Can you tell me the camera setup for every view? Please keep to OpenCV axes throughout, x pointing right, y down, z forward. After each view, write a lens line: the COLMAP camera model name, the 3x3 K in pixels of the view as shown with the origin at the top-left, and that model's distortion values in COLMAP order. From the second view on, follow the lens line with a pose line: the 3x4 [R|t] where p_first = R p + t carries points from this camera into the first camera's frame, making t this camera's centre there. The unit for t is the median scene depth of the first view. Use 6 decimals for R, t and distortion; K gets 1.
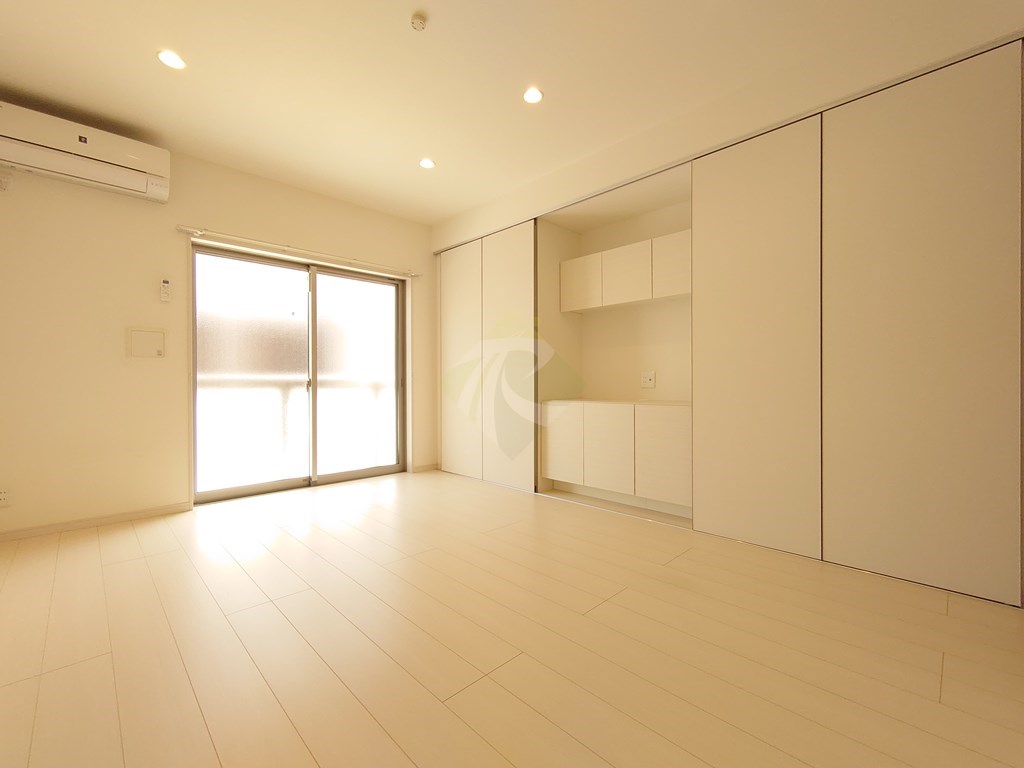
lens RADIAL K [[443.7, 0, 512.0], [0, 443.7, 384.0], [0, 0, 1]] dist [0.000687, 0.000149]
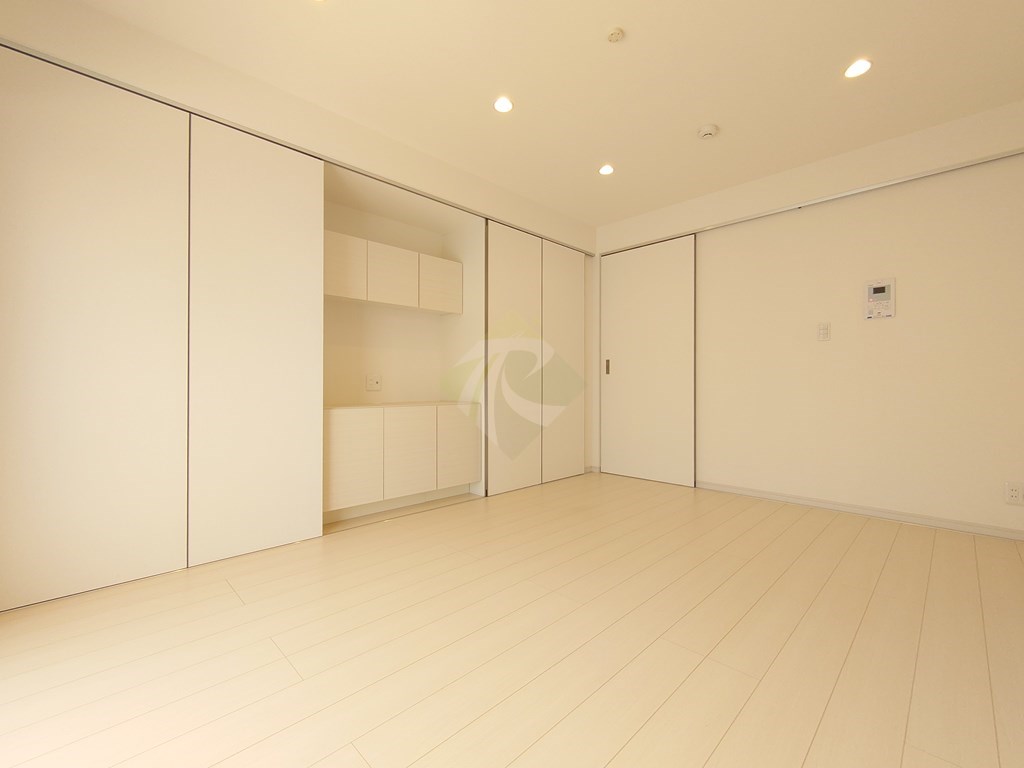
lens RADIAL K [[430.8, 0, 512.0], [0, 430.8, 384.0], [0, 0, 1]] dist [-0.000905, 0.000060]
pose [[0.005302, 0.006829, 0.999963, -0.664456], [-0.001072, 0.999976, -0.006823, -0.000061], [-0.999985, -0.001035, 0.005309, 0.693458]]
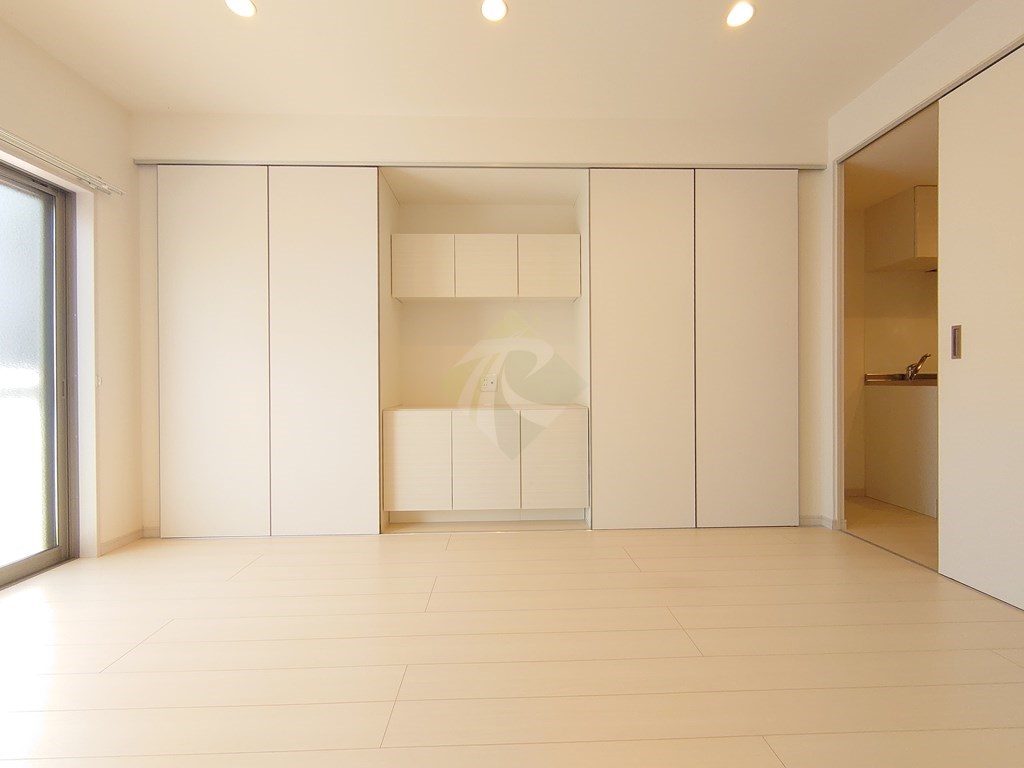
lens RADIAL K [[430.8, 0, 512.0], [0, 430.8, 384.0], [0, 0, 1]] dist [-0.000905, 0.000060]
pose [[0.674646, 0.000878, 0.738141, -0.335853], [0.006251, 0.999957, -0.006903, -0.000347], [-0.738115, 0.009271, 0.674611, 0.351491]]
